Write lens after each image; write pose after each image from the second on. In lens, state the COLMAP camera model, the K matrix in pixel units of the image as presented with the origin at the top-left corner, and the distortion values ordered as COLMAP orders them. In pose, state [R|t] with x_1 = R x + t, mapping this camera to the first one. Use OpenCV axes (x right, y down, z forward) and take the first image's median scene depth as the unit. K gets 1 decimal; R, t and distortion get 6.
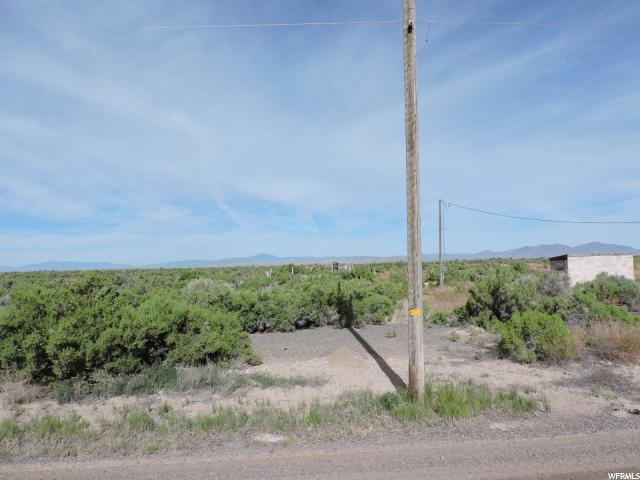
lens RADIAL K [[468.4, 0, 306.8], [0, 468.4, 230.7], [0, 0, 1]] dist [-0.050987, 0.012478]
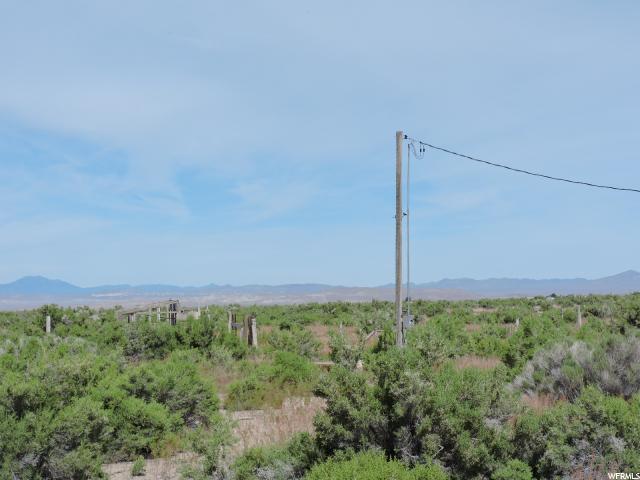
lens RADIAL K [[1269.9, 0, 317.6], [0, 1269.9, 239.1], [0, 0, 1]] dist [-0.087596, 0.000000]
pose [[0.992534, 0.007691, 0.121724, 0.104503], [-0.009987, 0.999783, 0.018260, -0.000614], [-0.121557, -0.019339, 0.992396, 0.027417]]
